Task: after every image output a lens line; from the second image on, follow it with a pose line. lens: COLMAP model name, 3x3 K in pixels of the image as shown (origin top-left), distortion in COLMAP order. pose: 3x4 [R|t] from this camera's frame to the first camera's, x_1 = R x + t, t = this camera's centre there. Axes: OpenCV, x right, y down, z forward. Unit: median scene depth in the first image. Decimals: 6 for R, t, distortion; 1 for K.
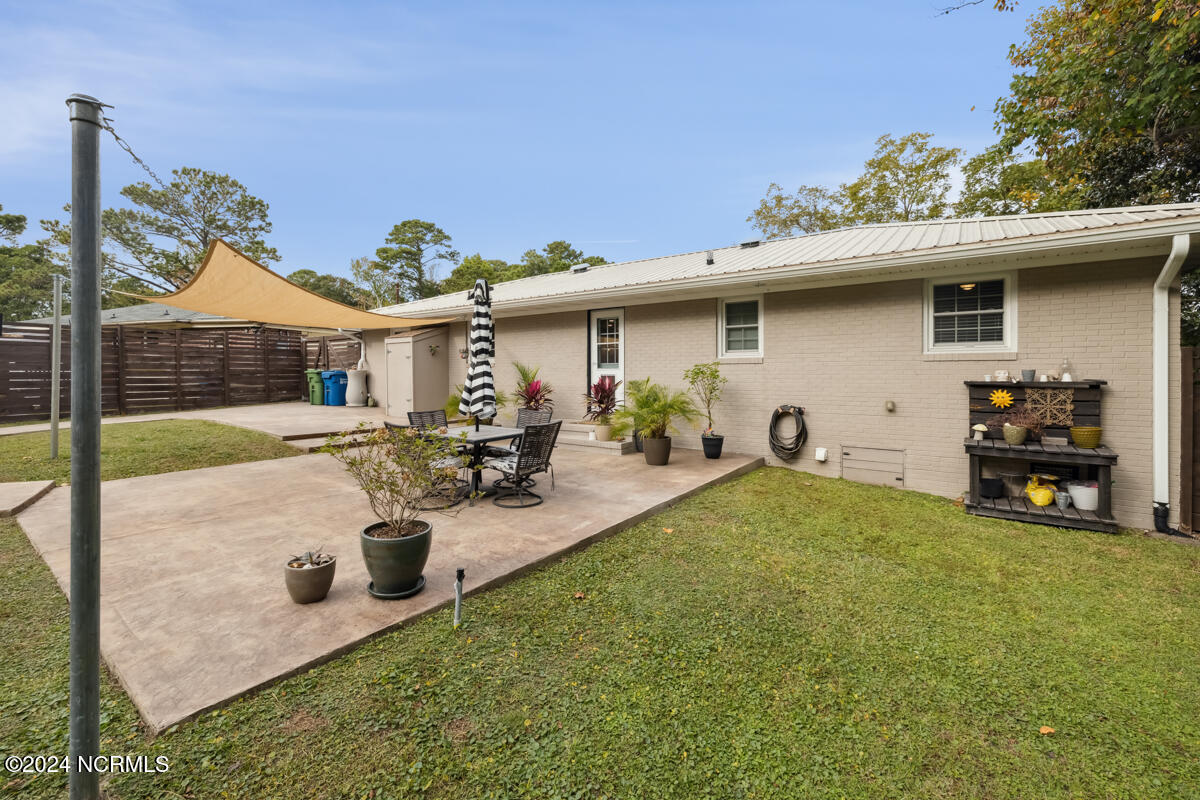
lens RADIAL K [[510.3, 0, 600.7], [0, 510.3, 368.1], [0, 0, 1]] dist [-0.000017, -0.000136]
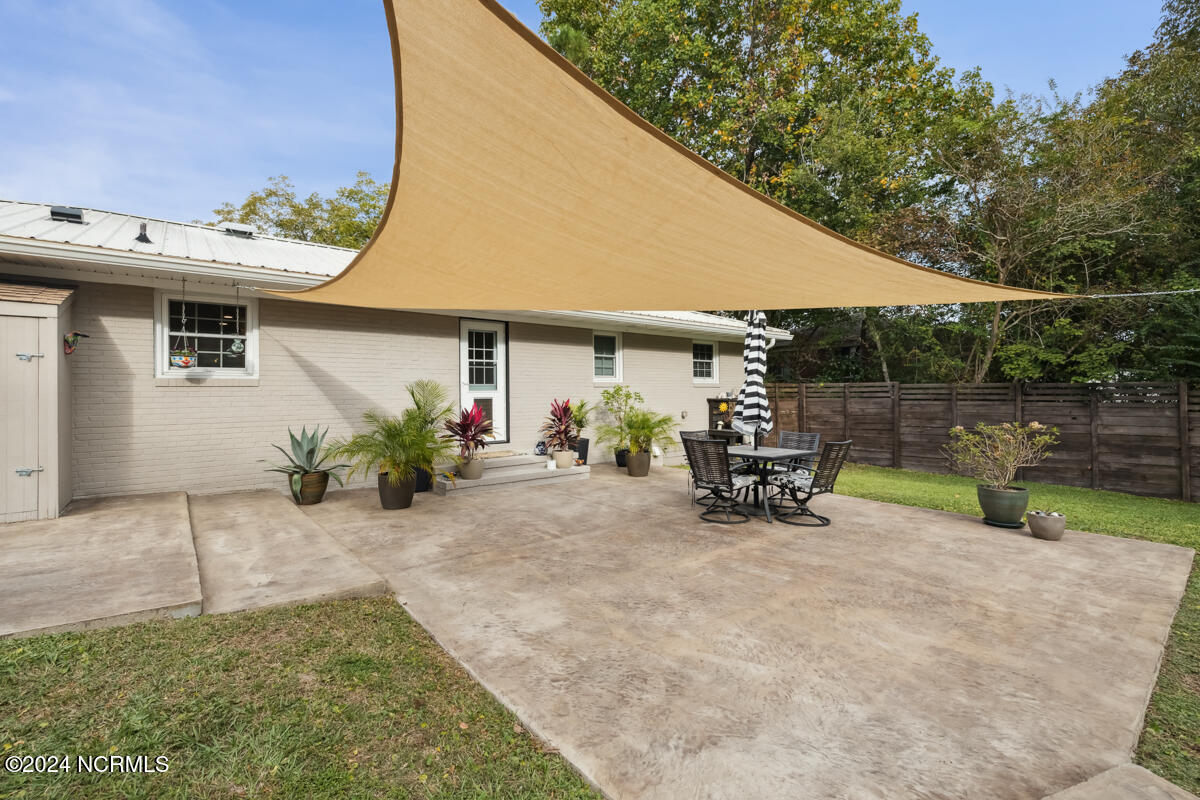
lens RADIAL K [[555.8, 0, 600.0], [0, 555.8, 400.0], [0, 0, 1]] dist [-0.000487, -0.000103]
pose [[0.247908, -0.005736, 0.968767, -0.833136], [-0.002315, 0.999976, 0.006514, 0.011856], [-0.968781, -0.003858, 0.247888, 0.563964]]
